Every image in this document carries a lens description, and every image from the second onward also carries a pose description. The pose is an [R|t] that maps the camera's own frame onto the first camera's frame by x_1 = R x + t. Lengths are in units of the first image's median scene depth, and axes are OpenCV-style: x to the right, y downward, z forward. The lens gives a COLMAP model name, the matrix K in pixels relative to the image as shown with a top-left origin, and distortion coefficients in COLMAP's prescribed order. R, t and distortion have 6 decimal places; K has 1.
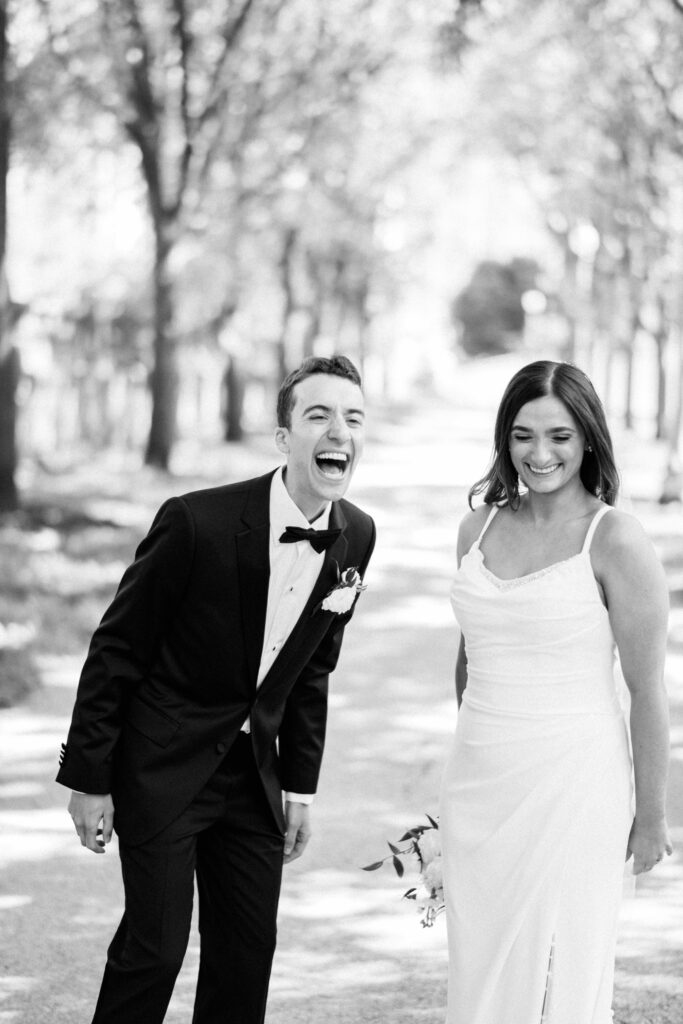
lens RADIAL K [[1652.5, 0, 341.5], [0, 1652.5, 512.0], [0, 0, 1]] dist [-0.004030, 0.082931]
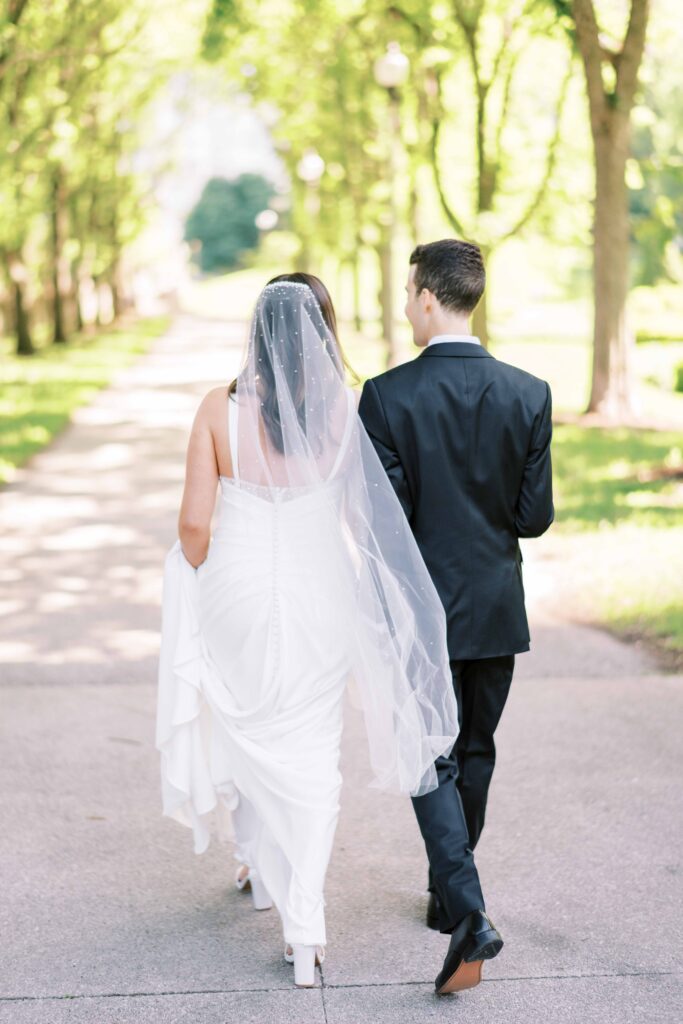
lens RADIAL K [[1652.5, 0, 341.5], [0, 1652.5, 512.0], [0, 0, 1]] dist [-0.004030, 0.082931]
pose [[0.985613, -0.067267, 0.155052, -0.023605], [0.058952, 0.996596, 0.057623, 0.007778], [-0.158401, -0.047654, 0.986224, -0.132048]]
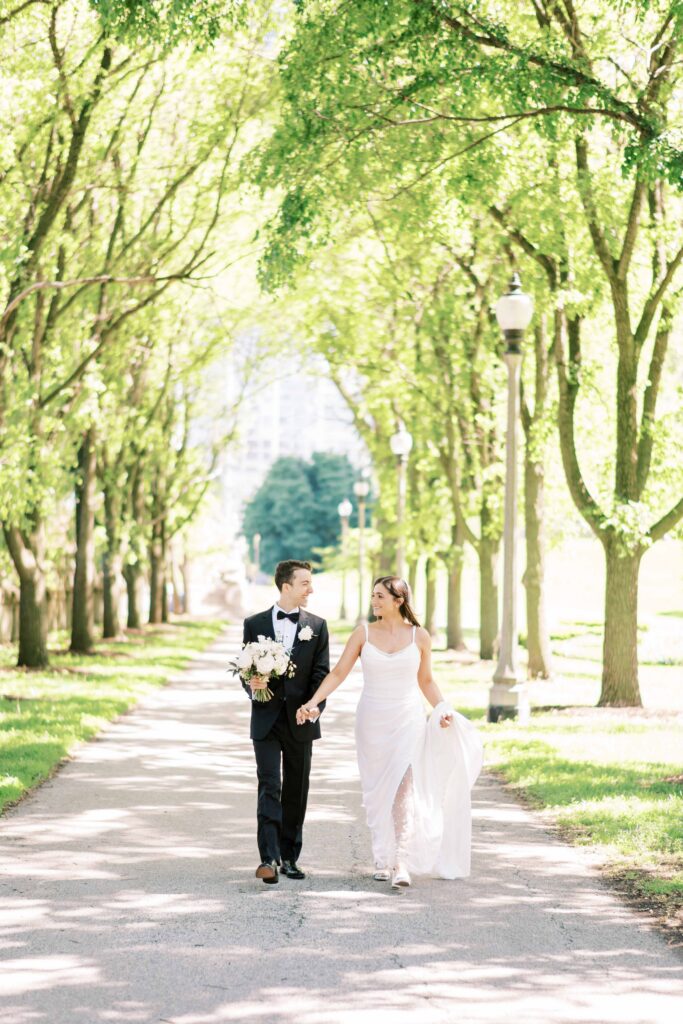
lens RADIAL K [[1652.5, 0, 341.5], [0, 1652.5, 512.0], [0, 0, 1]] dist [-0.004030, 0.082931]
pose [[0.994370, -0.002216, 0.105942, 0.015889], [0.016030, 0.991421, -0.129719, -0.008582], [-0.104746, 0.130687, 0.985875, 0.098961]]
